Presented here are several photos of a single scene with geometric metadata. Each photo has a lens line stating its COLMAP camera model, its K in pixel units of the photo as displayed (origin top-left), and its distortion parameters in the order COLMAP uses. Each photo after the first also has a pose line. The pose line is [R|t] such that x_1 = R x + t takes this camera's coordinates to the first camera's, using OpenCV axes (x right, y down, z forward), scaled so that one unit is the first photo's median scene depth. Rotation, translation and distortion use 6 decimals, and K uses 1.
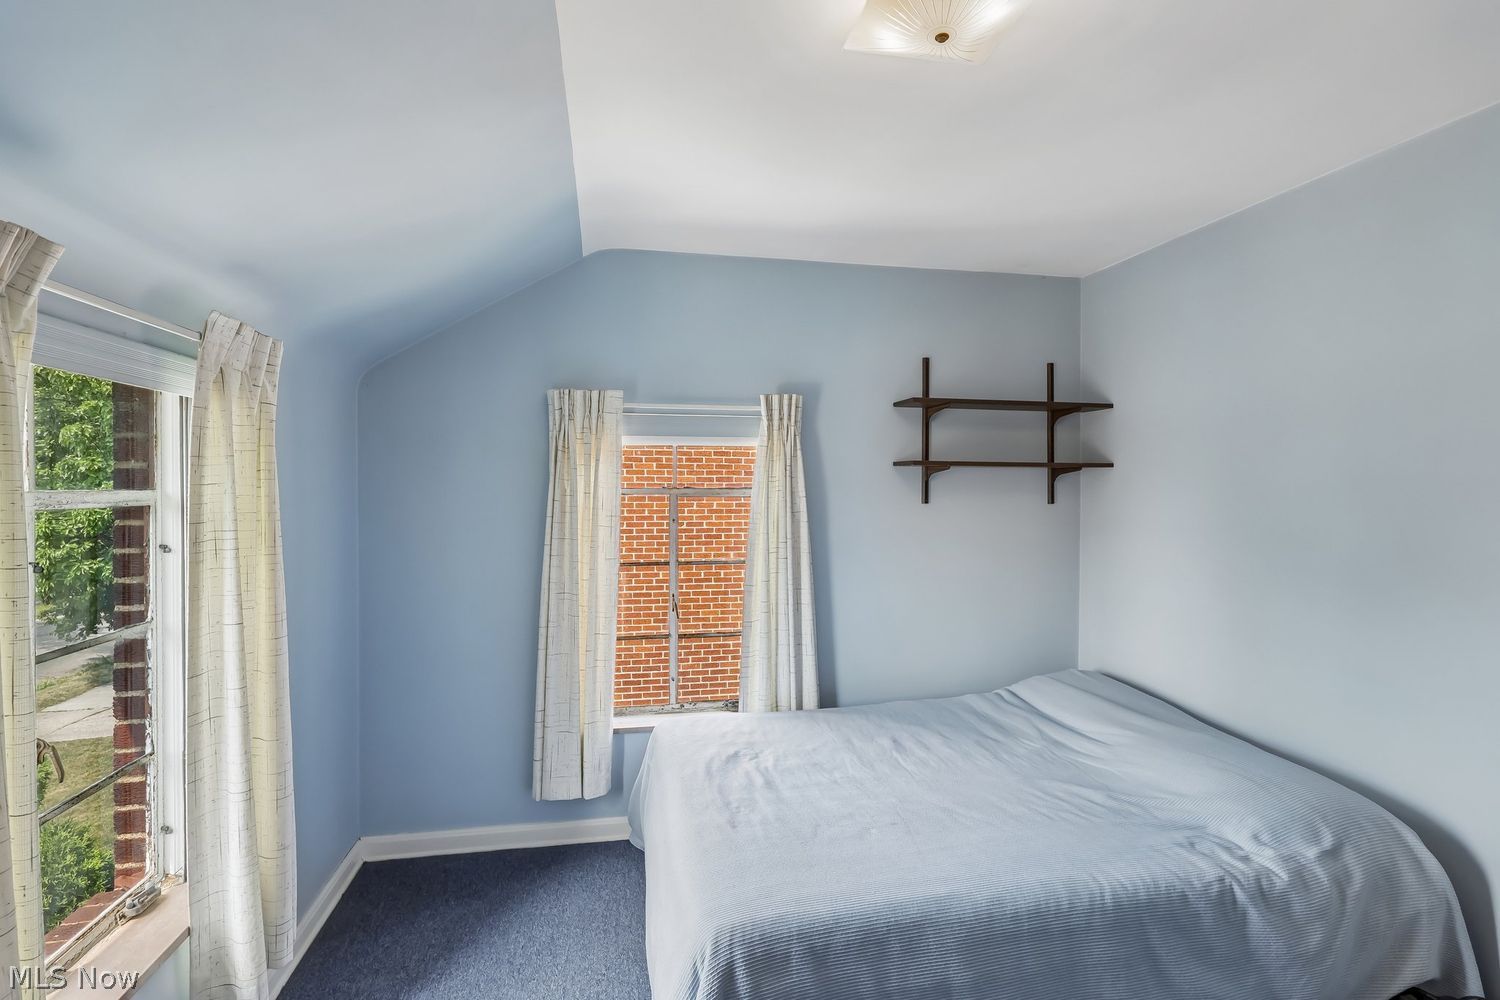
lens RADIAL K [[704.1, 0, 741.2], [0, 704.1, 494.7], [0, 0, 1]] dist [-0.002660, 0.000268]
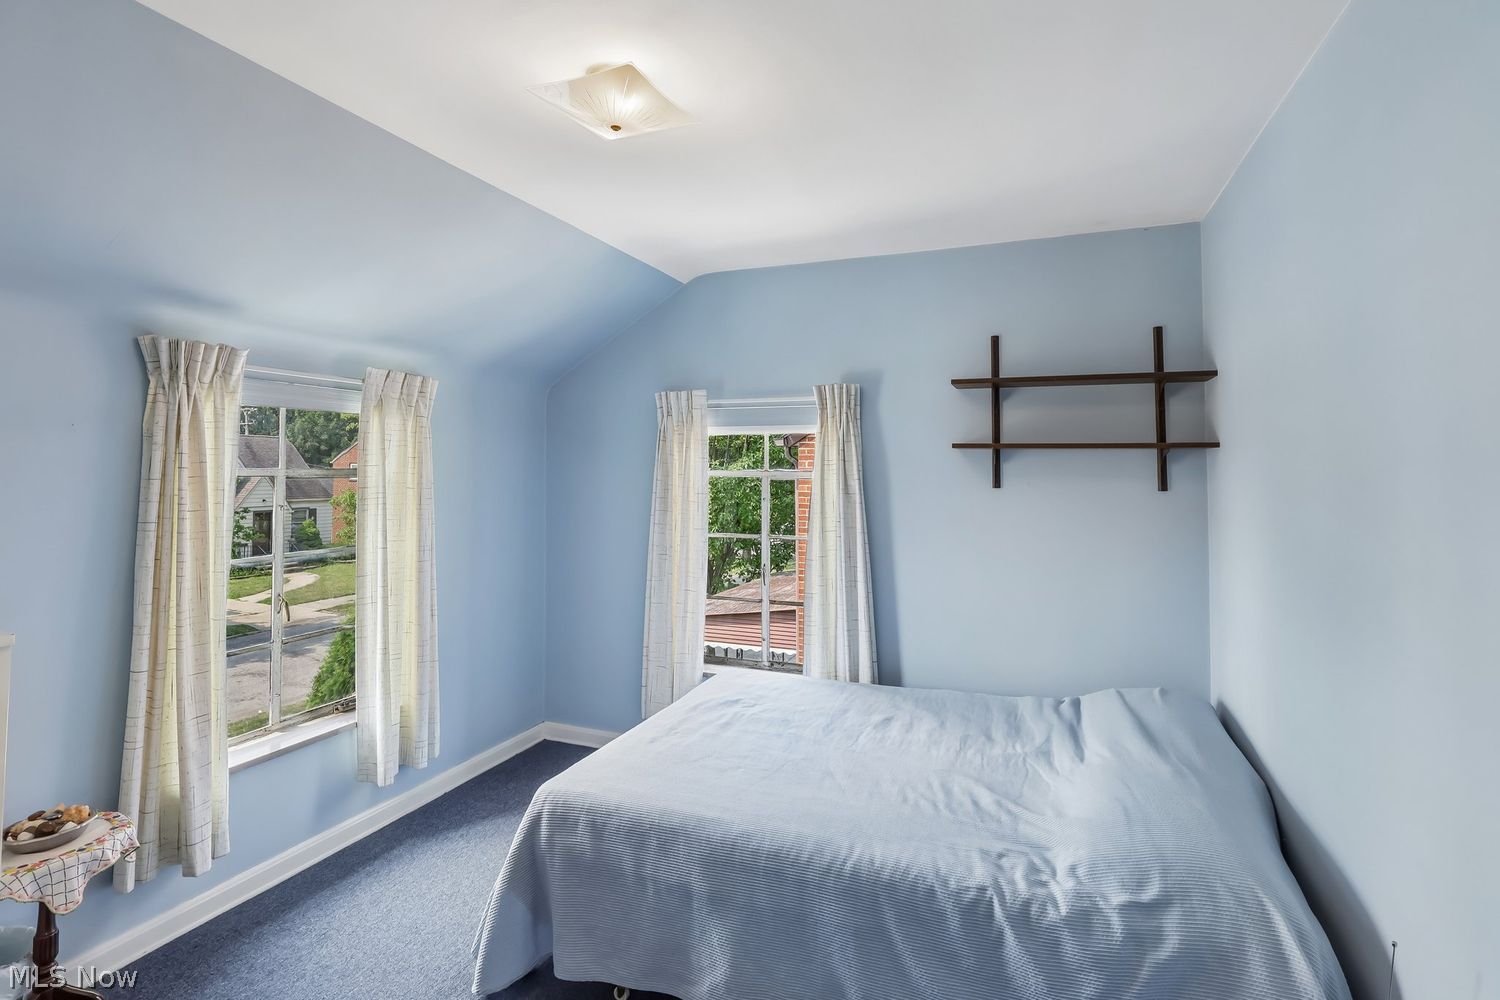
lens RADIAL K [[711.6, 0, 751.5], [0, 711.6, 452.9], [0, 0, 1]] dist [-0.002714, 0.000126]
pose [[0.845653, -0.009467, -0.533648, 0.608107], [-0.011762, 0.999269, -0.036366, 0.004795], [0.533603, 0.037029, 0.844924, 0.011819]]
